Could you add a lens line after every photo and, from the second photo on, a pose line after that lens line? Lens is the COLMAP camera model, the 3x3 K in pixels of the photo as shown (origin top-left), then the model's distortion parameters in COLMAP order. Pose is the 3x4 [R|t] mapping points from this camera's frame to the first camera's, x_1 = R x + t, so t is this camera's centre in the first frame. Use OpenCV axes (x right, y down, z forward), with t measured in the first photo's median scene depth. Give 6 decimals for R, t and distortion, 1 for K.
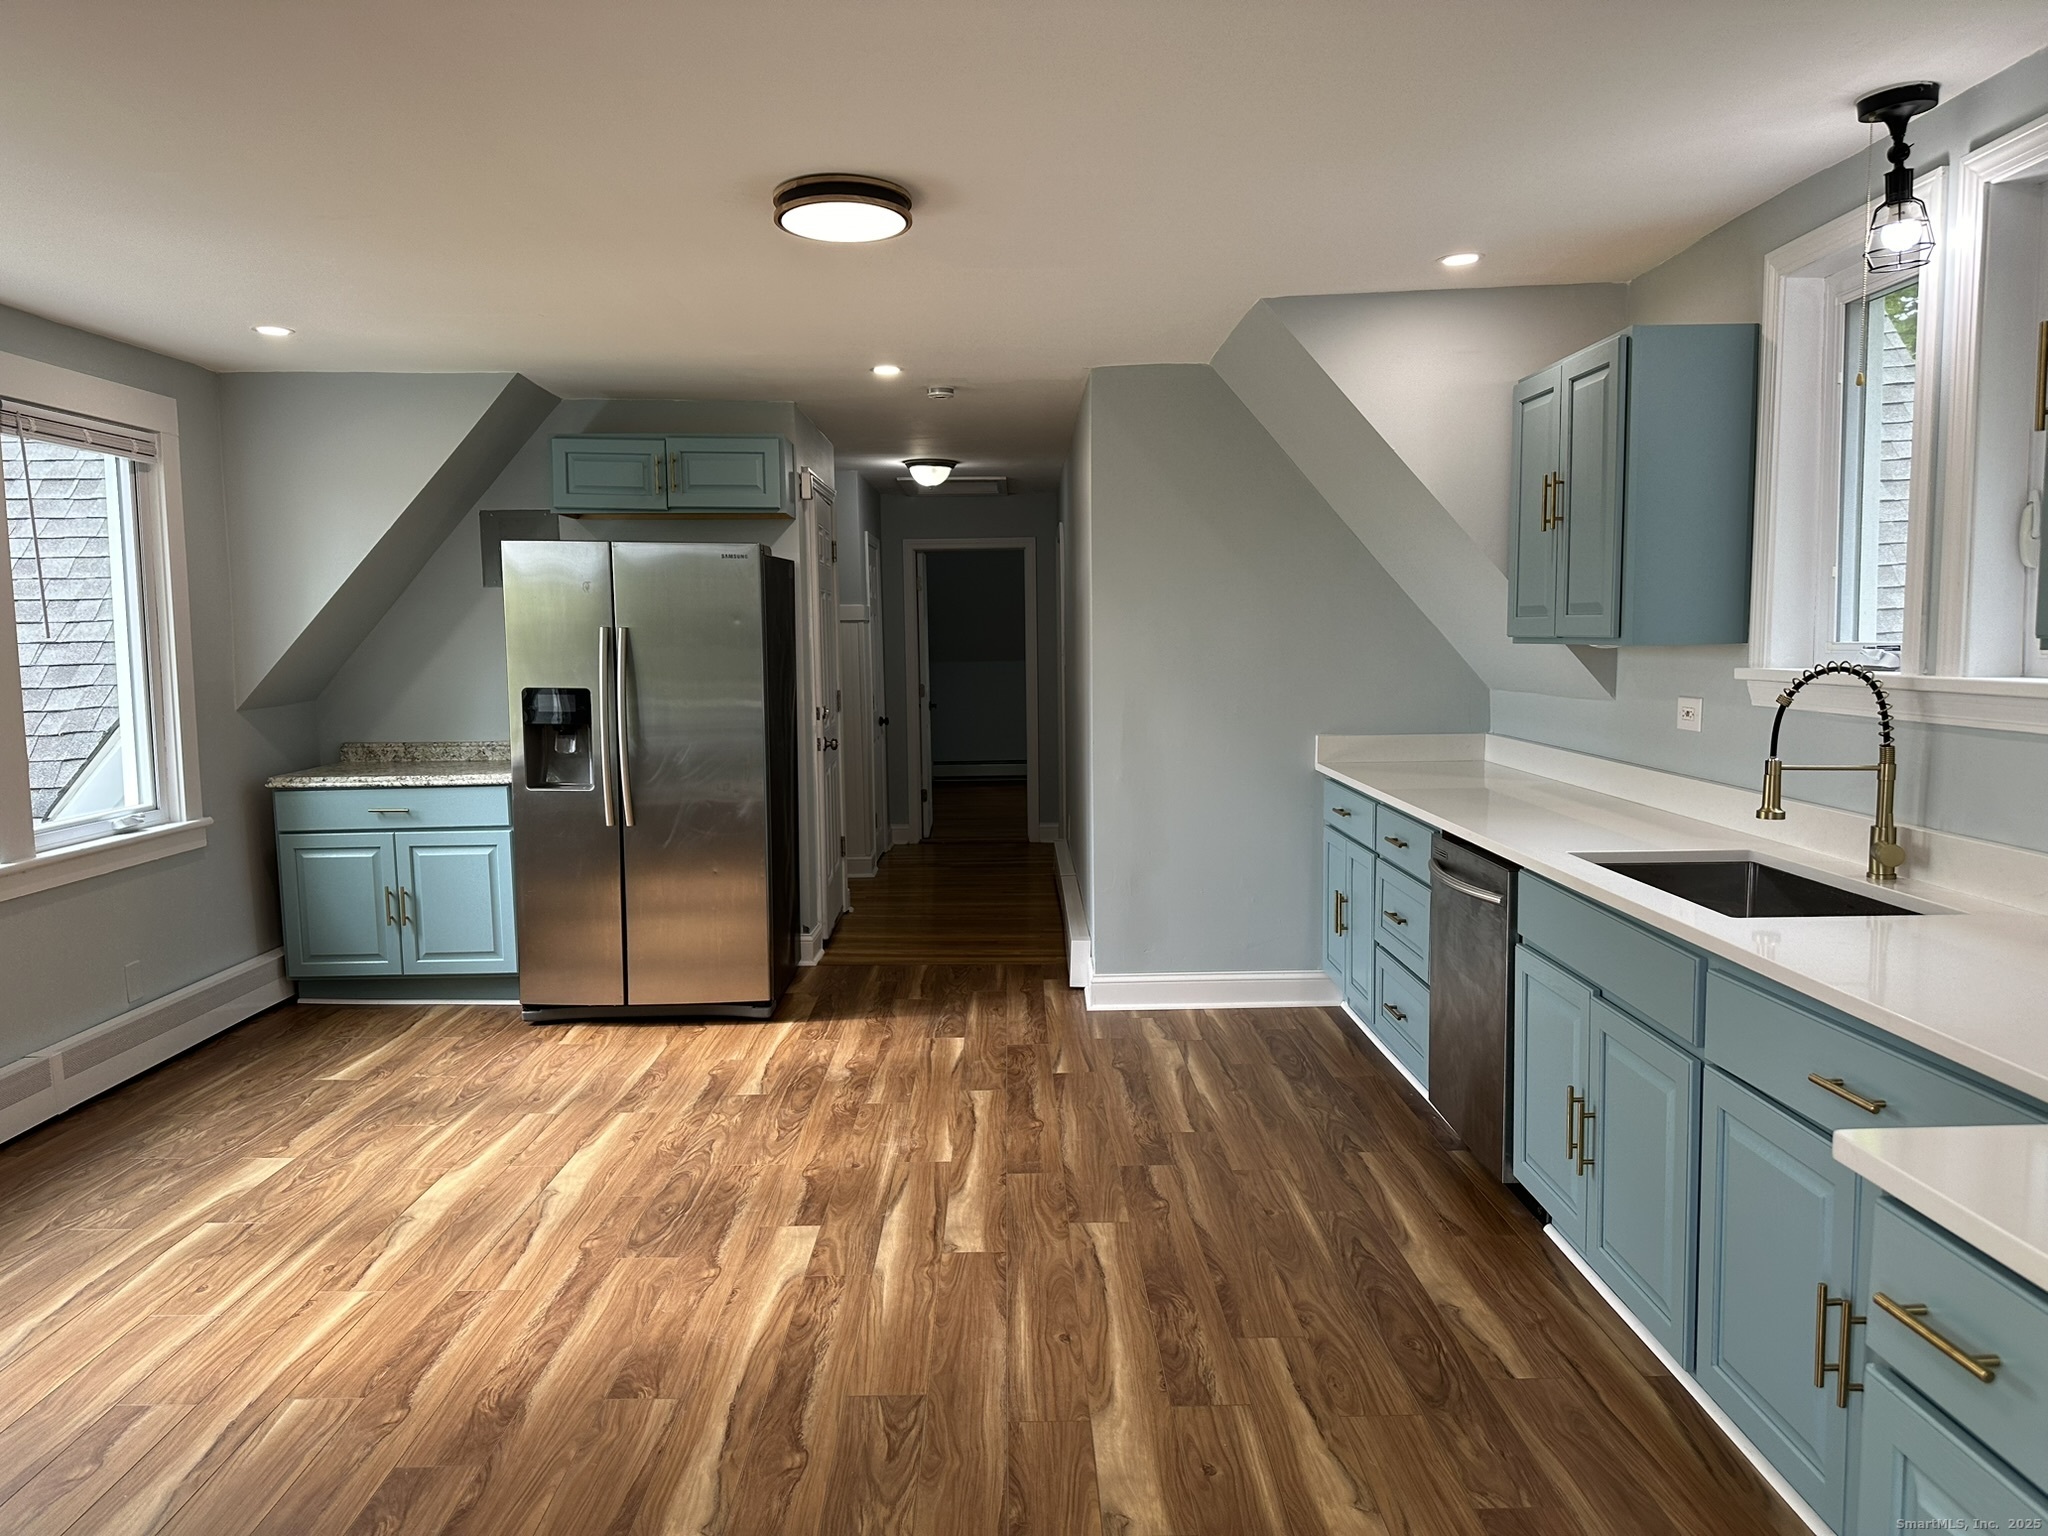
lens RADIAL K [[1425.4, 0, 1022.2], [0, 1425.4, 774.0], [0, 0, 1]] dist [0.061478, -0.070012]
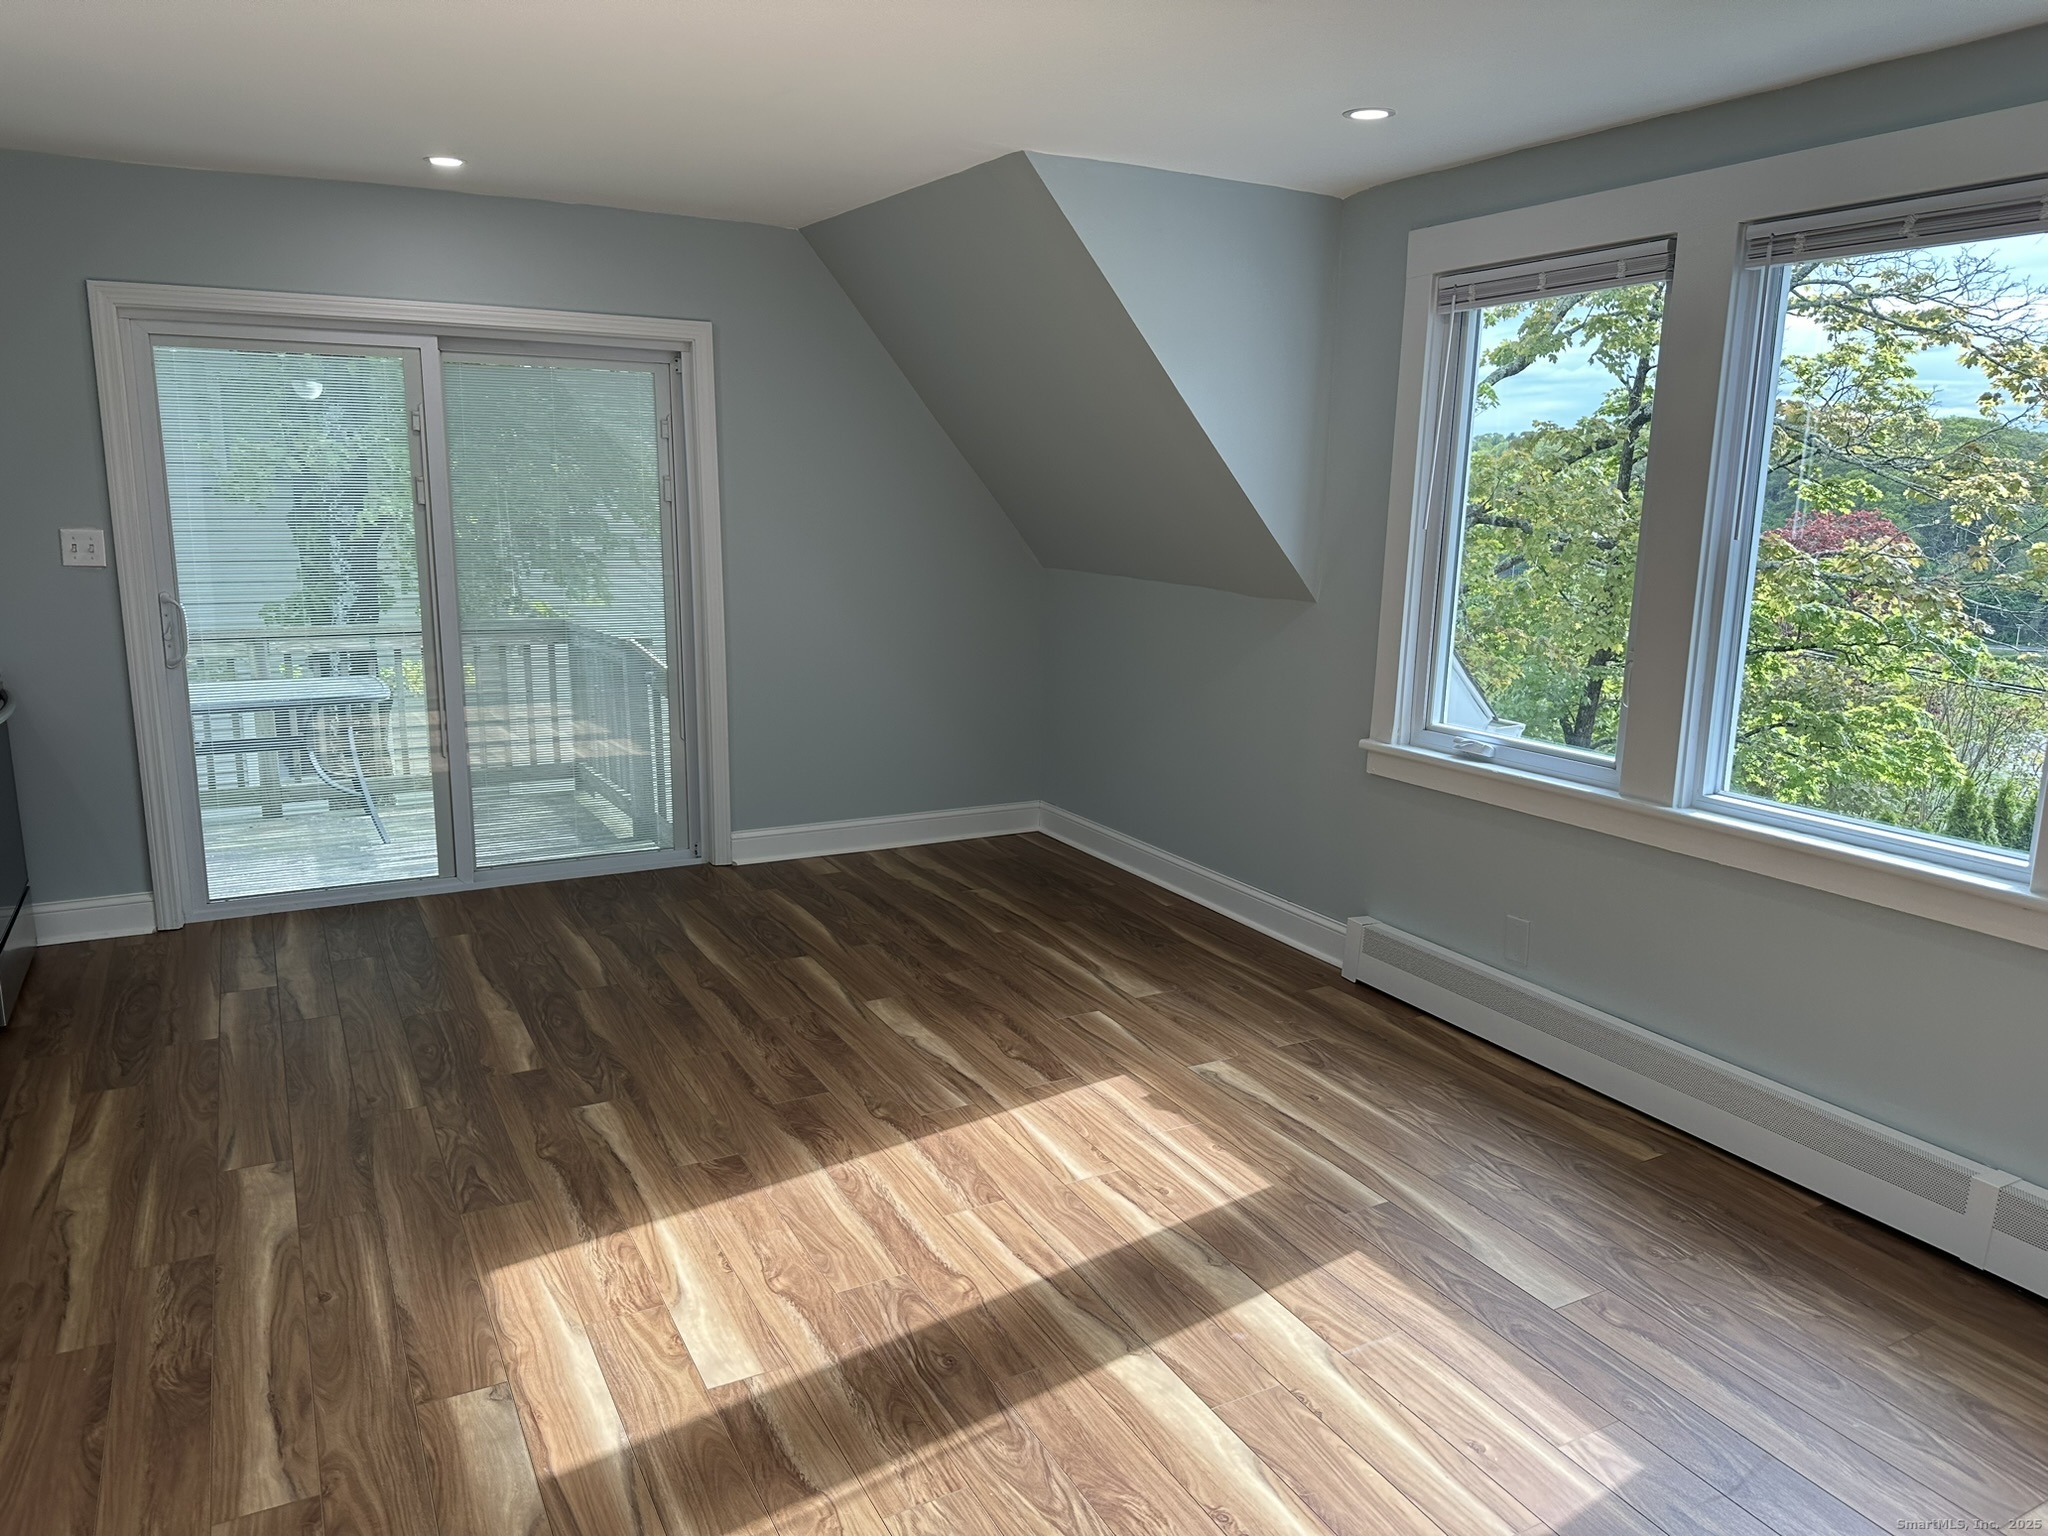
lens RADIAL K [[1425.4, 0, 1023.3], [0, 1425.4, 777.0], [0, 0, 1]] dist [0.061478, -0.070012]
pose [[-0.887950, 0.092700, -0.450501, 0.014837], [-0.051083, 0.953542, 0.296897, -0.198986], [0.457094, 0.286642, -0.841962, 1.613809]]
